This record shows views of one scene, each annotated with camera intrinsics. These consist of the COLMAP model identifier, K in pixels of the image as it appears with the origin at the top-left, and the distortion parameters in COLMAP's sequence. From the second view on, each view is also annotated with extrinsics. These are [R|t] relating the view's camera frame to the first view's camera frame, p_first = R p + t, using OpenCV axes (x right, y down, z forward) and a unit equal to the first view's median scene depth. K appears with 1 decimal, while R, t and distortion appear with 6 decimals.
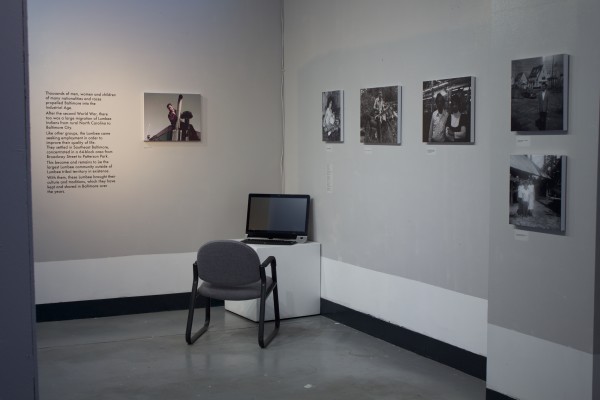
lens RADIAL K [[808.1, 0, 300.7], [0, 808.1, 199.7], [0, 0, 1]] dist [-0.046998, 0.000000]
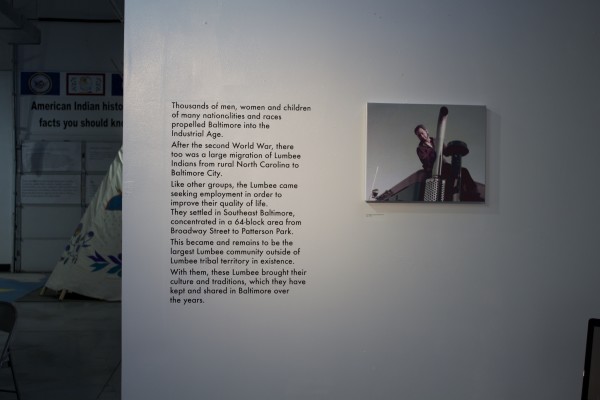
lens RADIAL K [[808.1, 0, 301.4], [0, 808.1, 199.4], [0, 0, 1]] dist [-0.046998, 0.000000]
pose [[0.928829, 0.008008, -0.370421, -0.051253], [-0.035003, 0.997192, -0.066210, -0.041786], [0.368851, 0.074464, 0.926501, 0.551879]]
